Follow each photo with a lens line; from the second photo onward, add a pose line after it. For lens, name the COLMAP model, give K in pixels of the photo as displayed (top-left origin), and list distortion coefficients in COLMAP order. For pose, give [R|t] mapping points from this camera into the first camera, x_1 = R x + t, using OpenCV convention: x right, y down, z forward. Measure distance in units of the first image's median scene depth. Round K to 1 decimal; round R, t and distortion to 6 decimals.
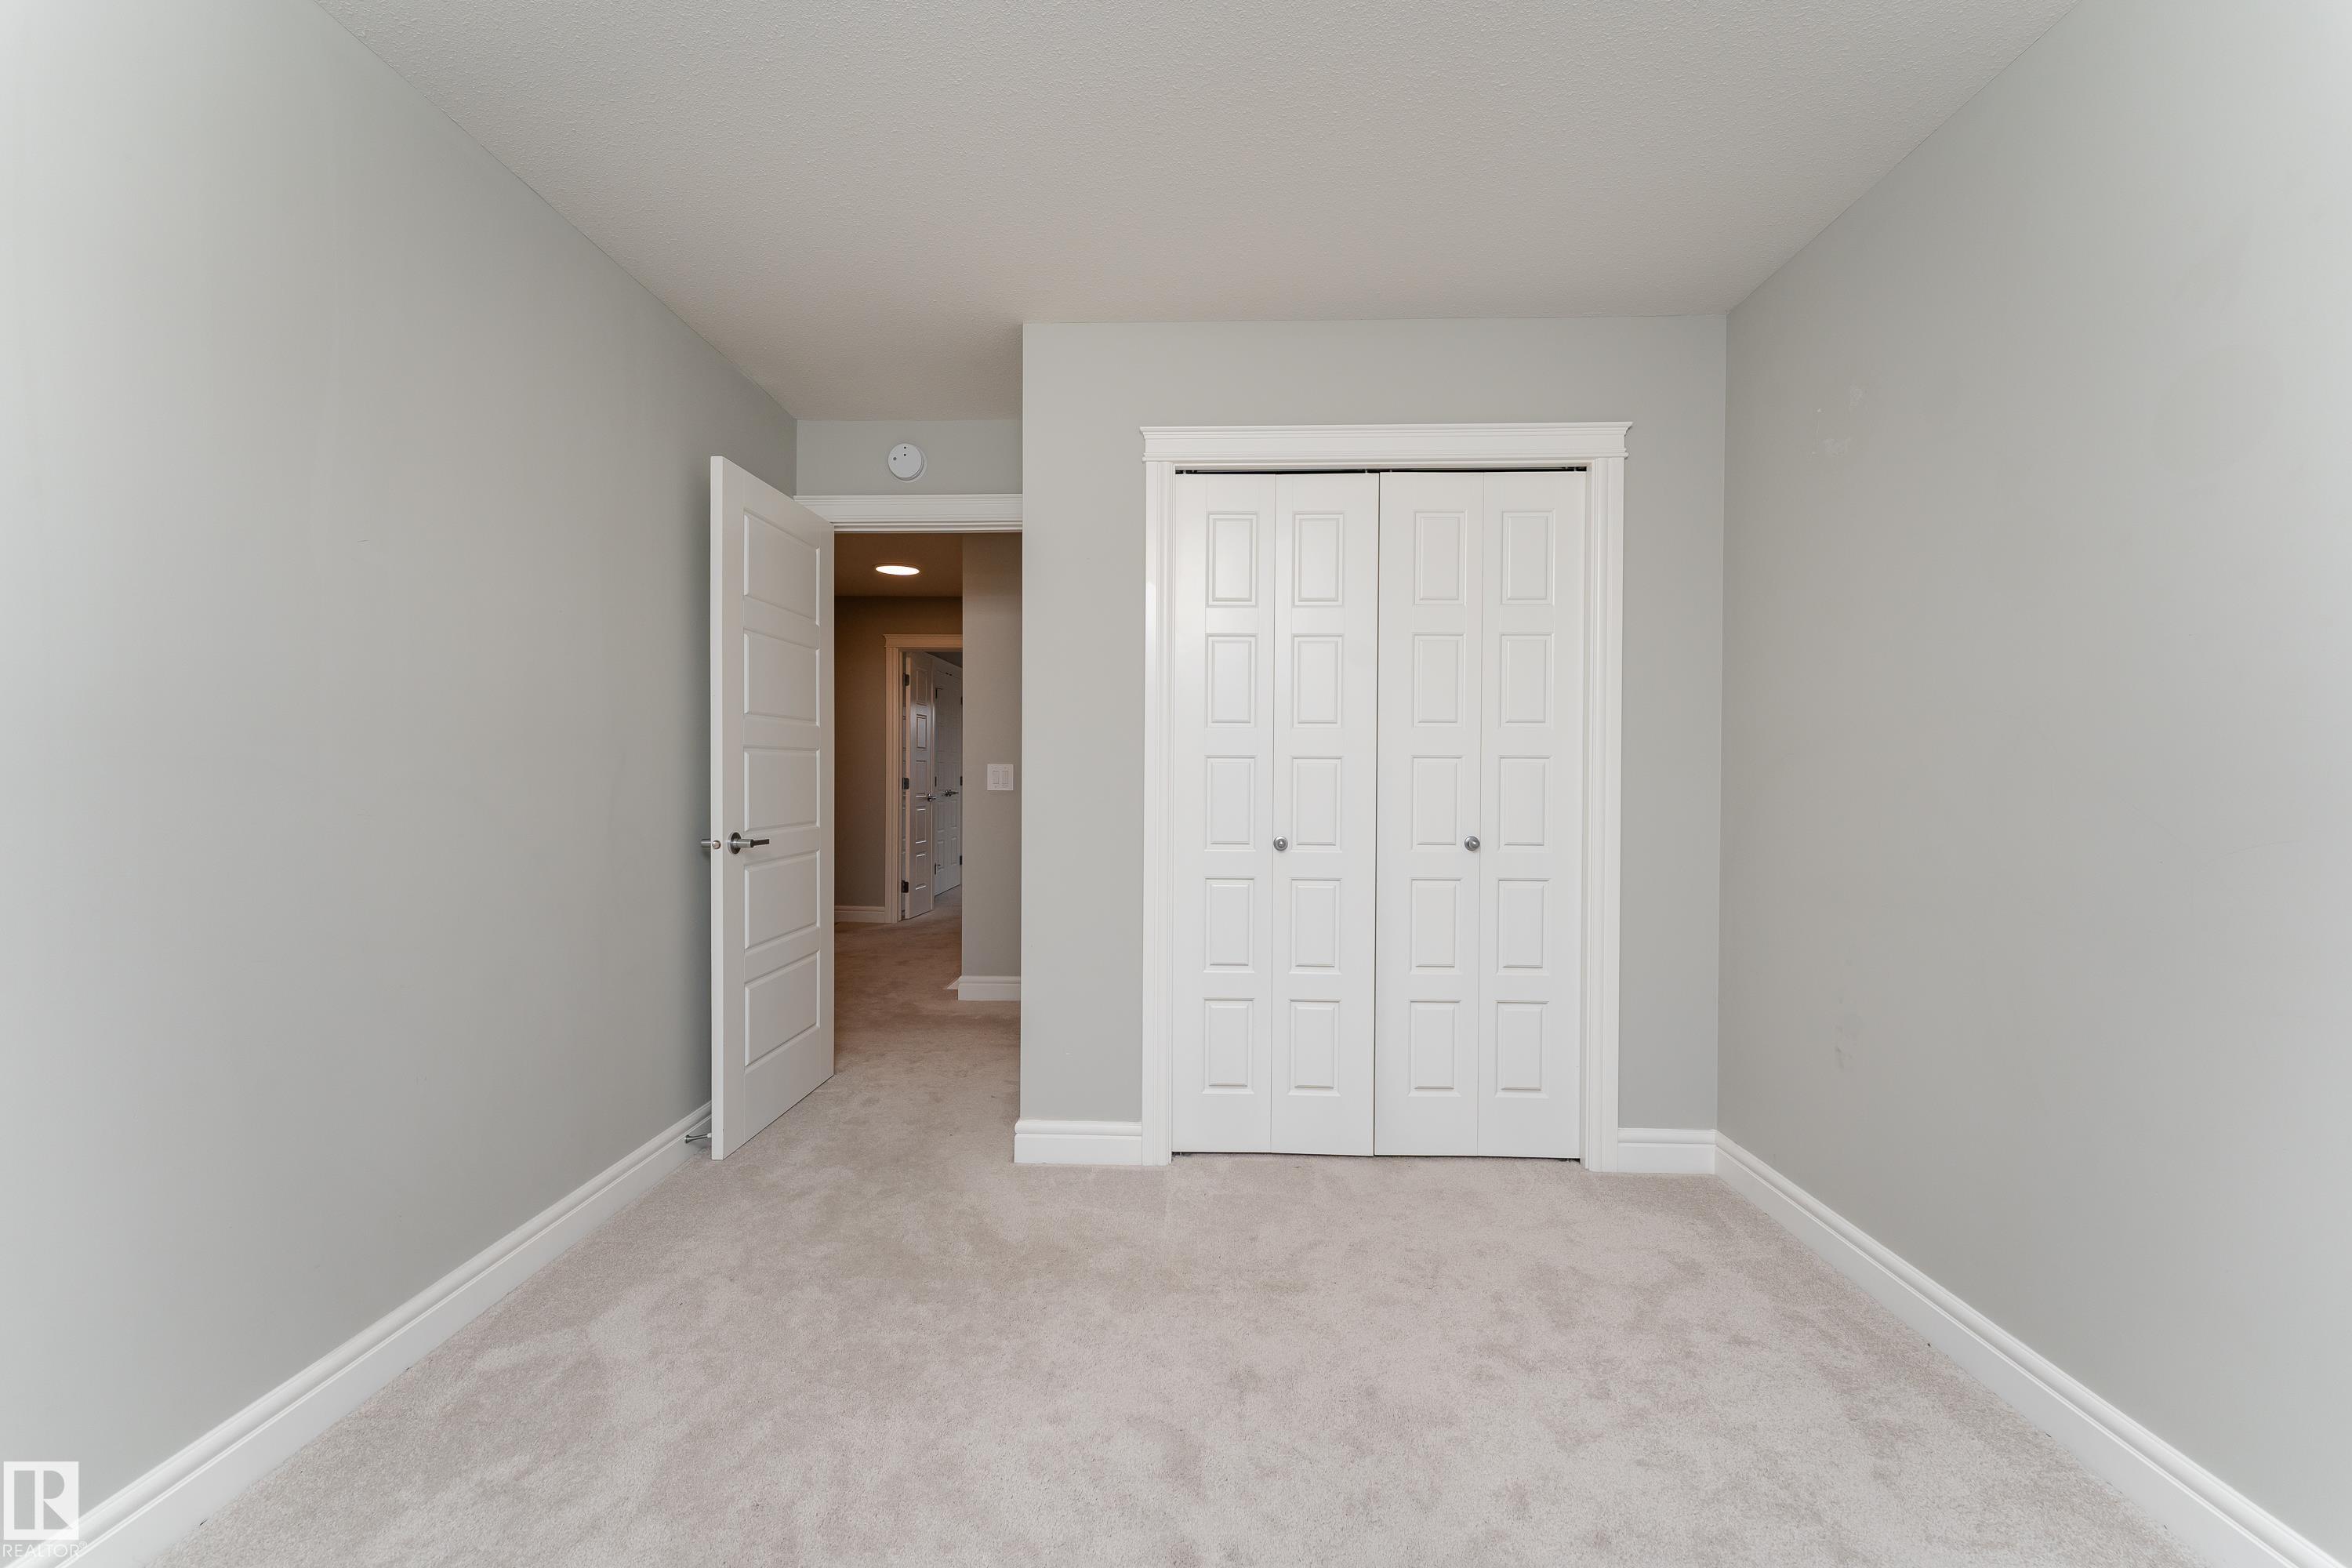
lens RADIAL K [[965.0, 0, 1138.7], [0, 965.0, 791.5], [0, 0, 1]] dist [0.001563, 0.000071]
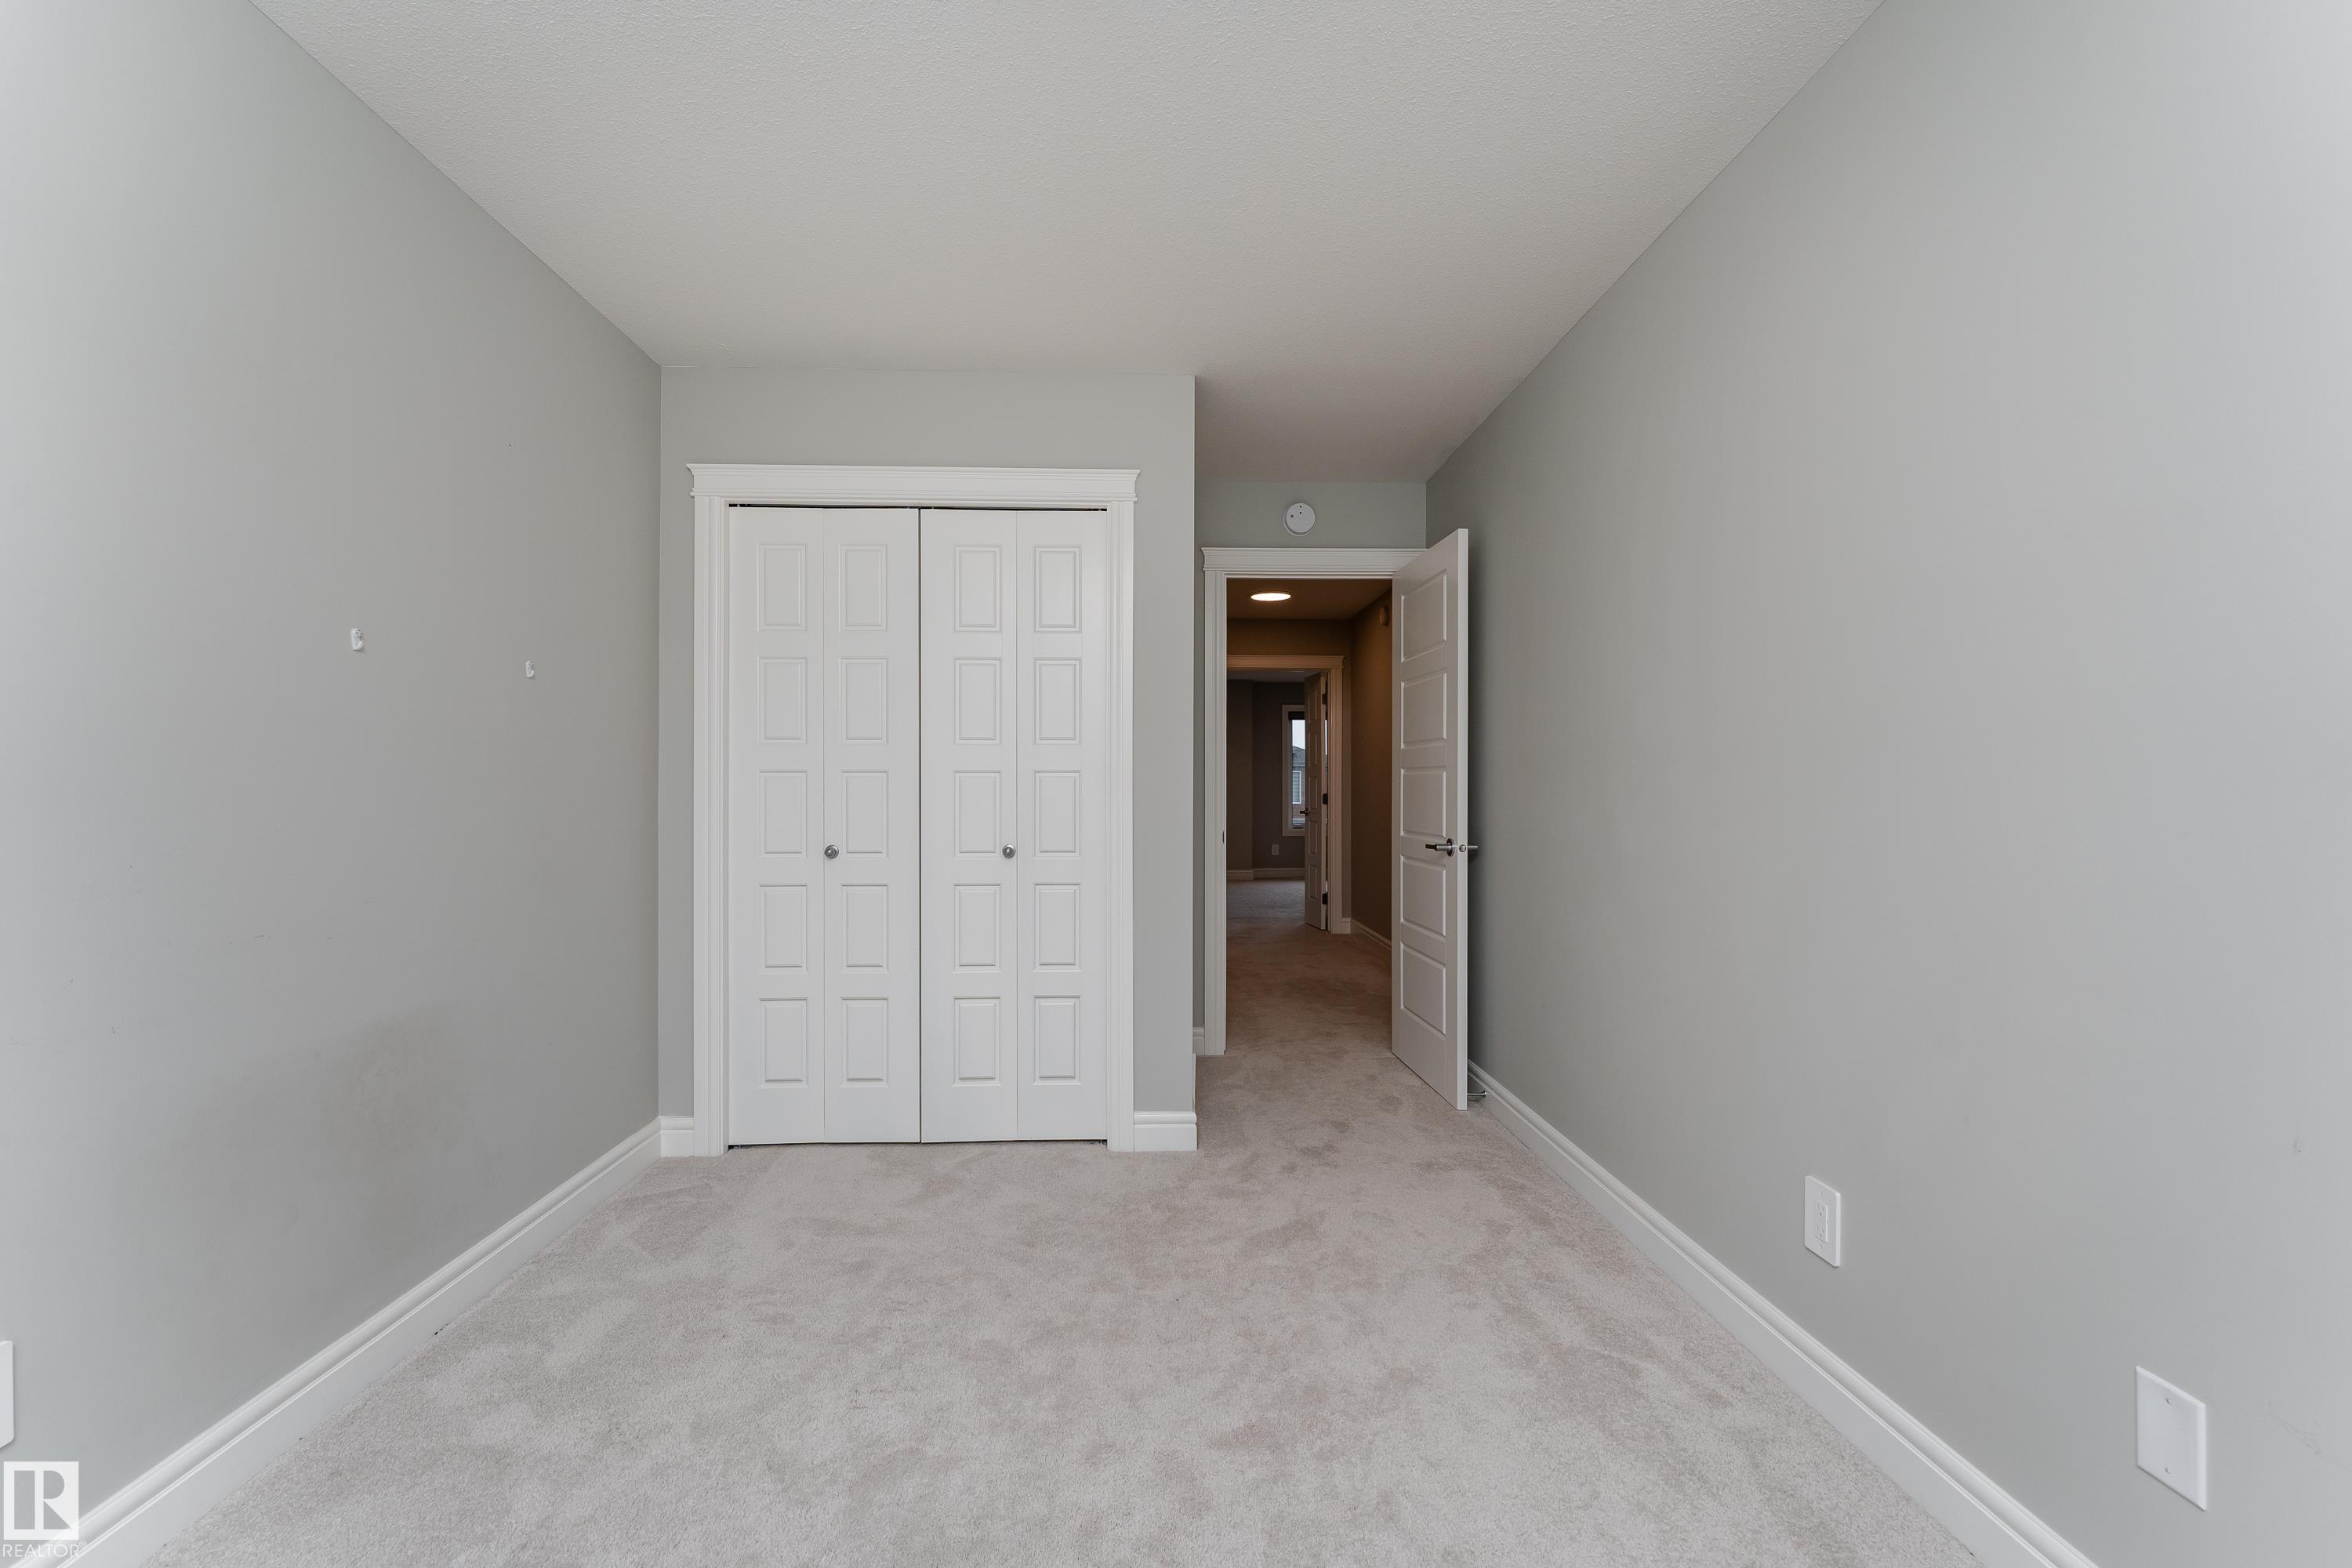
lens RADIAL K [[891.5, 0, 1183.7], [0, 891.5, 783.7], [0, 0, 1]] dist [-0.015338, -0.000762]
pose [[0.997246, -0.001642, 0.074153, 0.464229], [0.003264, 0.999758, -0.021752, 0.000827], [-0.074099, 0.021934, 0.997010, -0.013448]]
